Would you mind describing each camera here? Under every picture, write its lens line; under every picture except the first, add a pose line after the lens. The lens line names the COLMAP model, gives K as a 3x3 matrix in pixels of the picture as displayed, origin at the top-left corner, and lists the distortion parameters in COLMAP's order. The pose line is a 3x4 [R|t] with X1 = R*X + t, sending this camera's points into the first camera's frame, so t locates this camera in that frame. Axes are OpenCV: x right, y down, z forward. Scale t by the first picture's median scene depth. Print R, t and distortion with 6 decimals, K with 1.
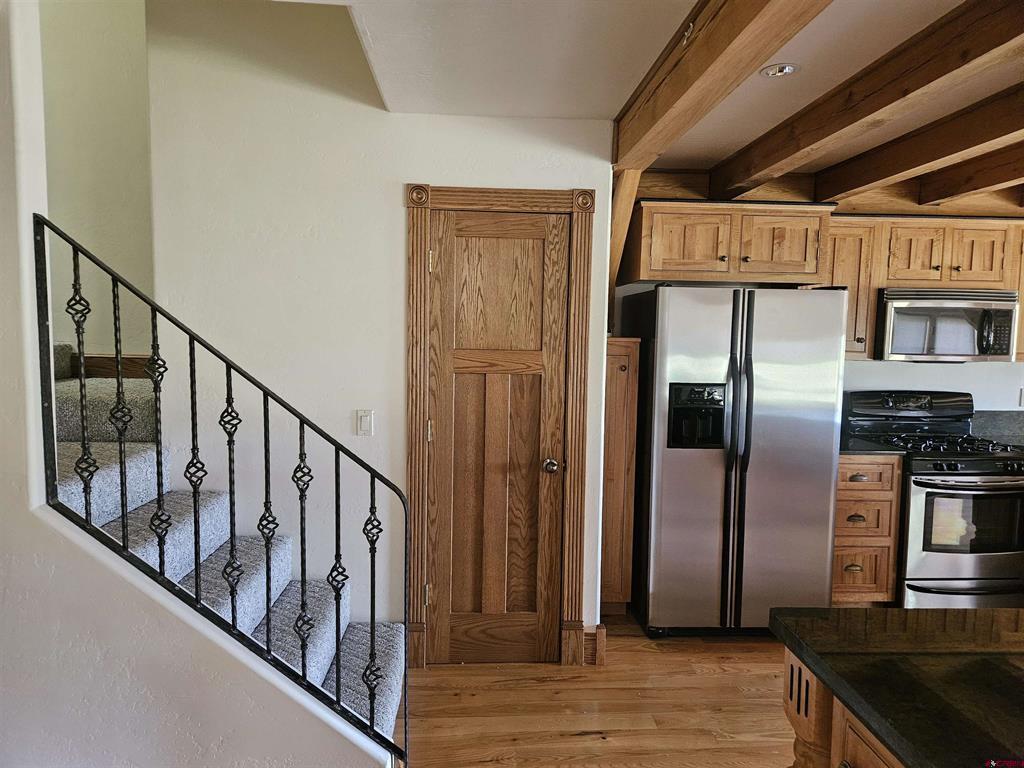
lens RADIAL K [[682.8, 0, 512.7], [0, 682.8, 385.0], [0, 0, 1]] dist [0.080062, -0.062899]
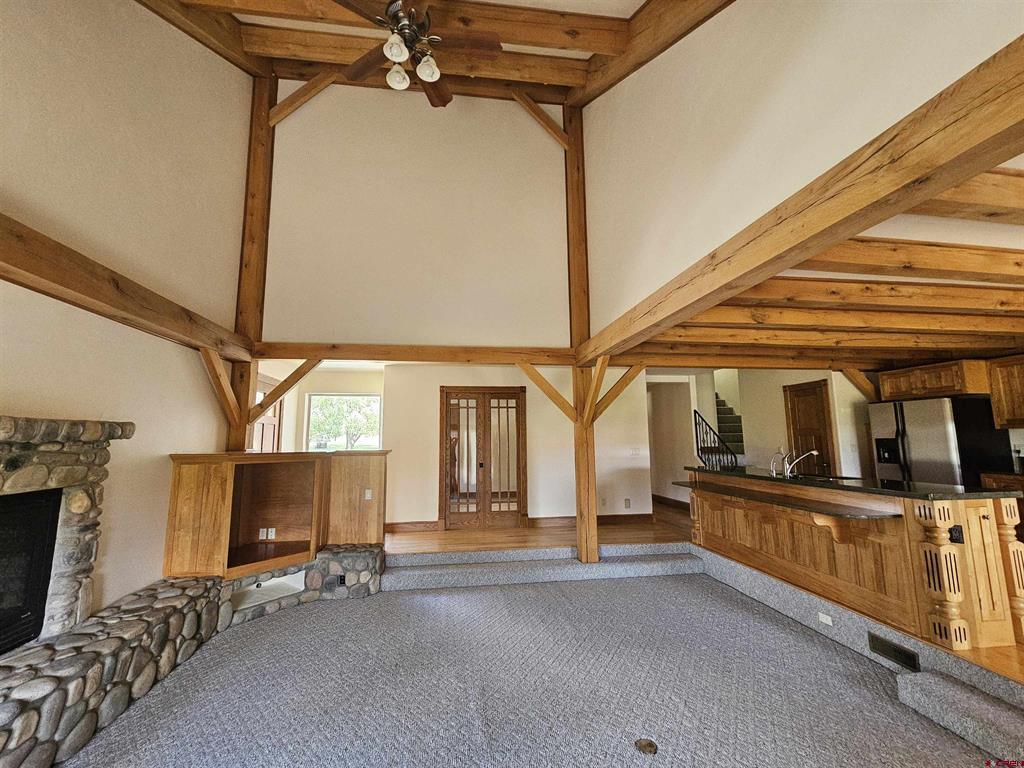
lens RADIAL K [[423.0, 0, 504.5], [0, 423.0, 383.5], [0, 0, 1]] dist [-0.000436, -0.000253]
pose [[0.070128, -0.148143, -0.986476, 1.610128], [-0.070321, 0.985717, -0.153028, 0.126015], [0.995056, 0.080101, 0.058709, -0.522874]]
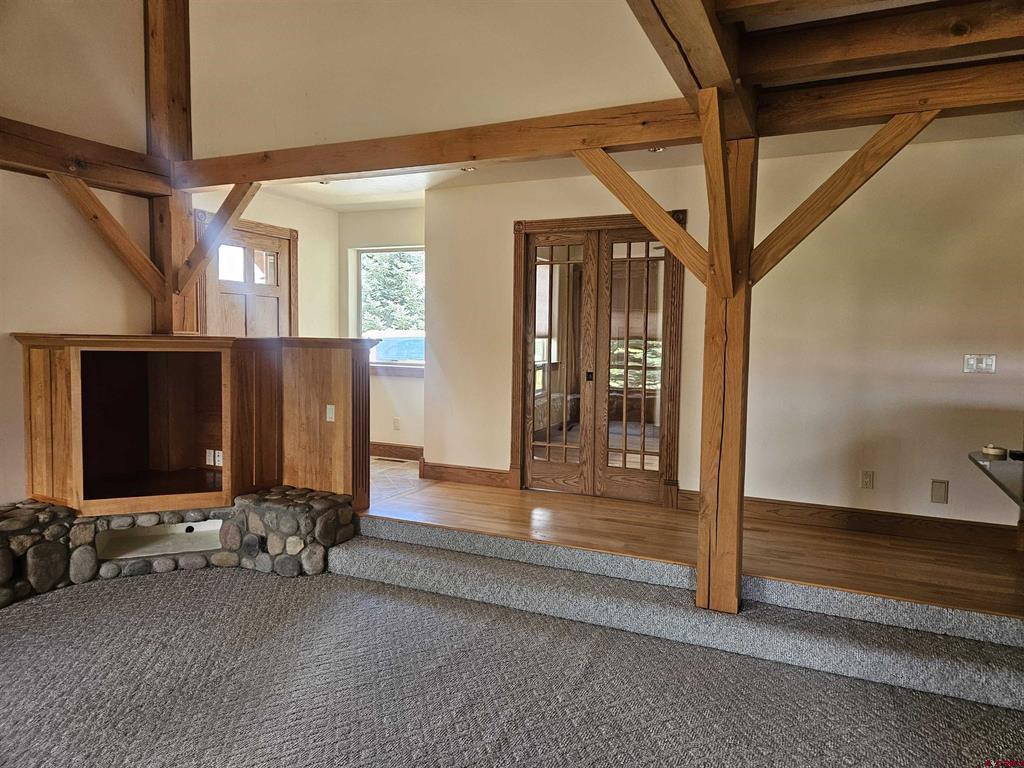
lens RADIAL K [[682.8, 0, 512.7], [0, 682.8, 385.0], [0, 0, 1]] dist [0.080062, -0.062899]
pose [[-0.474991, 0.044071, -0.878886, 1.177538], [-0.092032, 0.990780, 0.099420, 0.088170], [0.875165, 0.128109, -0.466556, 0.026503]]
